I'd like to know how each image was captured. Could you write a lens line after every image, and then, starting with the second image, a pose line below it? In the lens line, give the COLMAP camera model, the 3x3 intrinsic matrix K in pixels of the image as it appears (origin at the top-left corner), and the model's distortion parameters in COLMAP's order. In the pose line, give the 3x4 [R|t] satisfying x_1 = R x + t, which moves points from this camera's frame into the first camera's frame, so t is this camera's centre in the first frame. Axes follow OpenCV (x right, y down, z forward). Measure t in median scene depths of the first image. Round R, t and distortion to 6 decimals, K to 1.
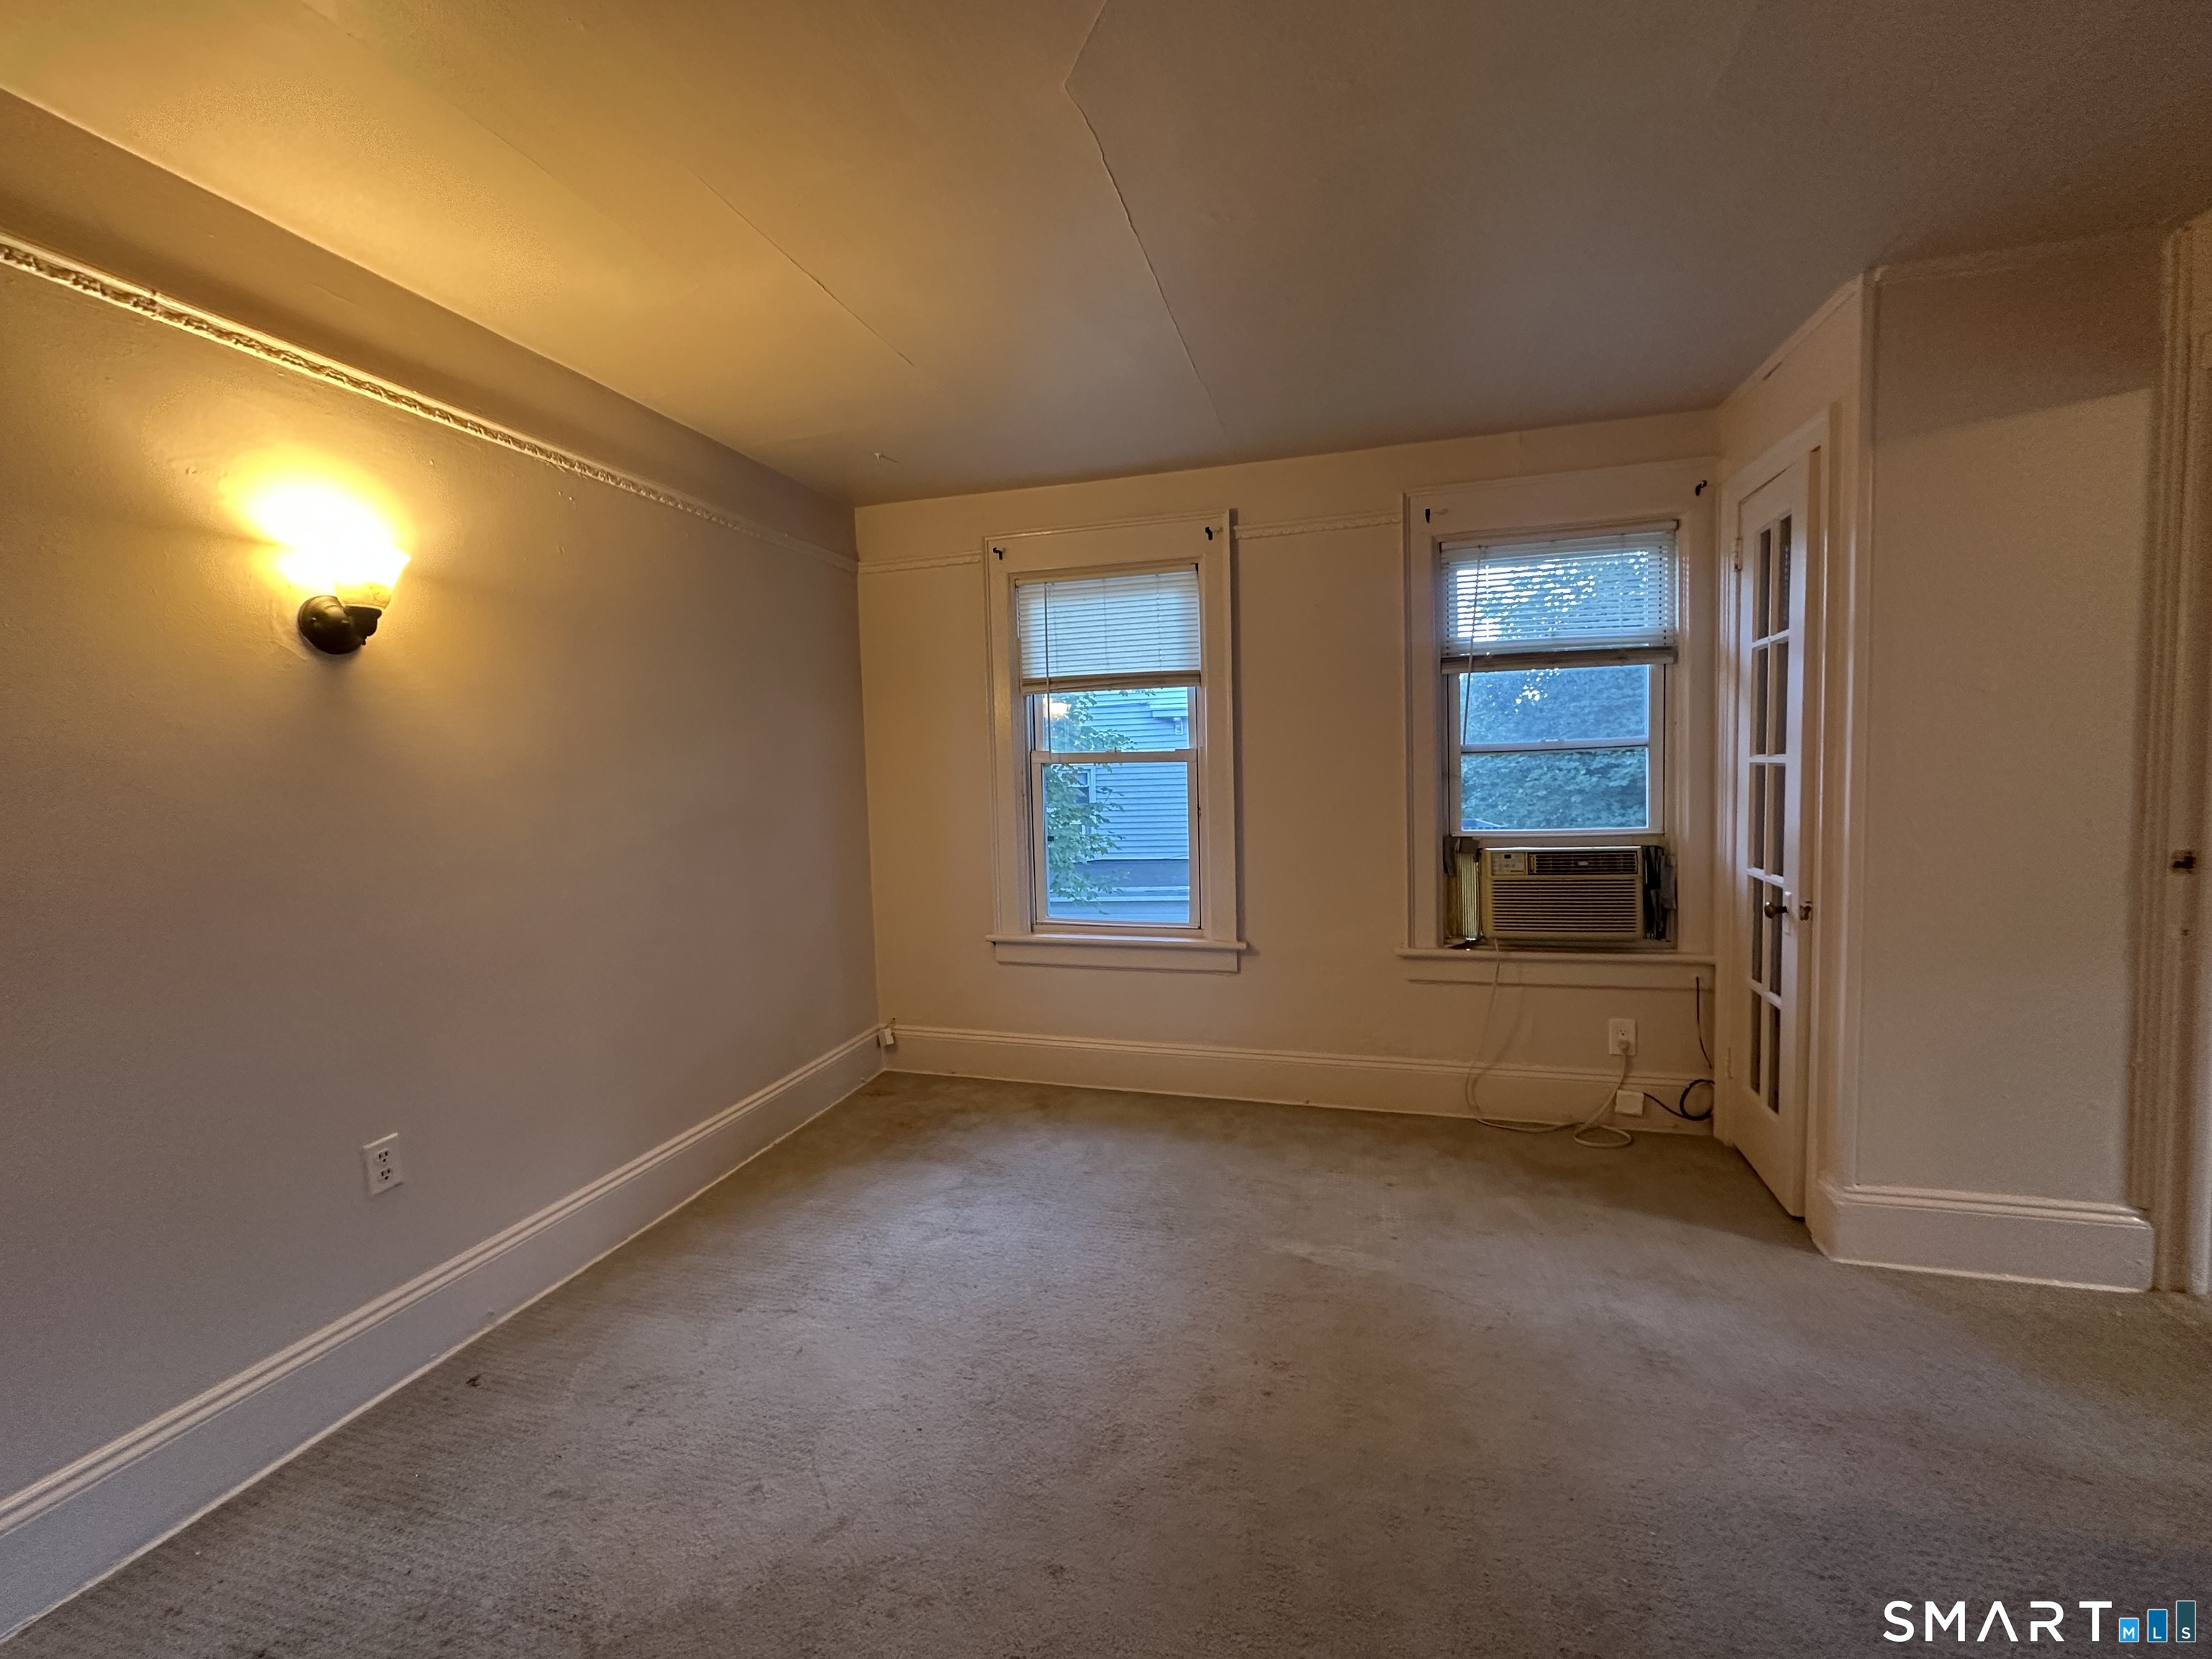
lens RADIAL K [[884.4, 0, 1098.9], [0, 884.4, 823.9], [0, 0, 1]] dist [0.000627, 0.000268]
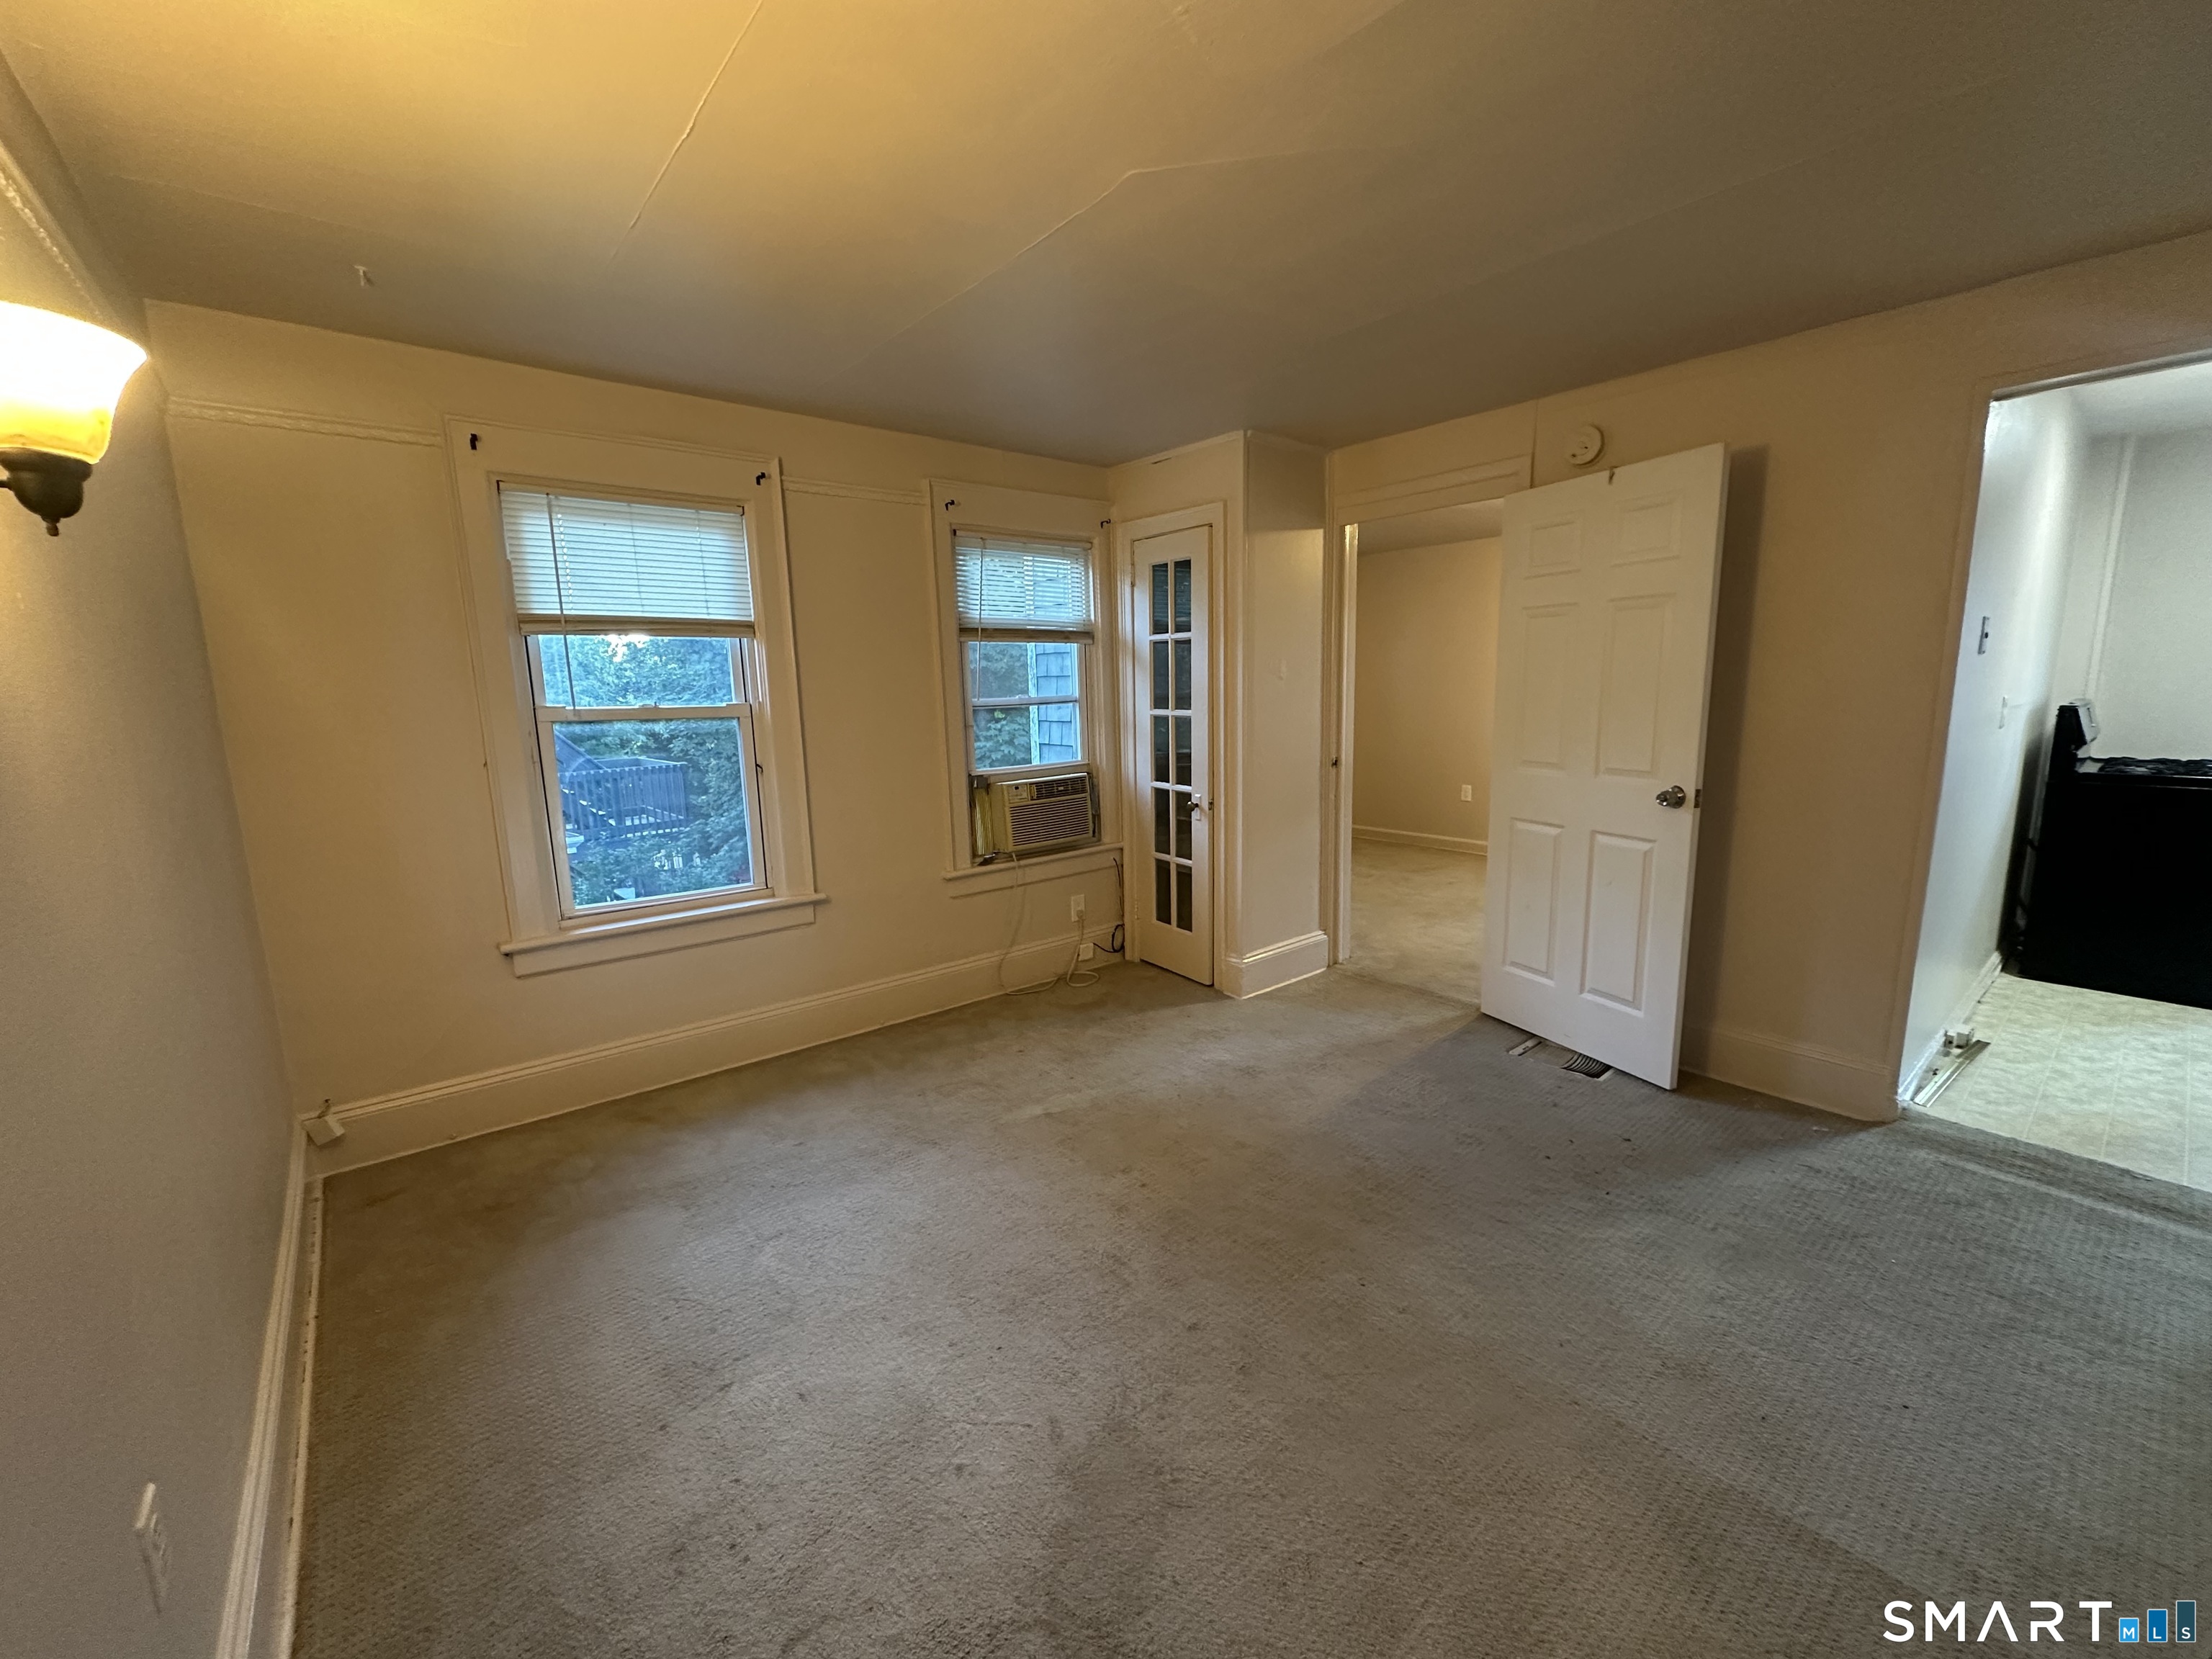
lens RADIAL K [[884.4, 0, 1098.9], [0, 884.4, 823.9], [0, 0, 1]] dist [0.000627, 0.000268]
pose [[0.576462, -0.115298, 0.808949, -0.530749], [0.054480, 0.993215, 0.102739, -0.038191], [-0.815306, -0.015154, 0.578832, 0.153991]]
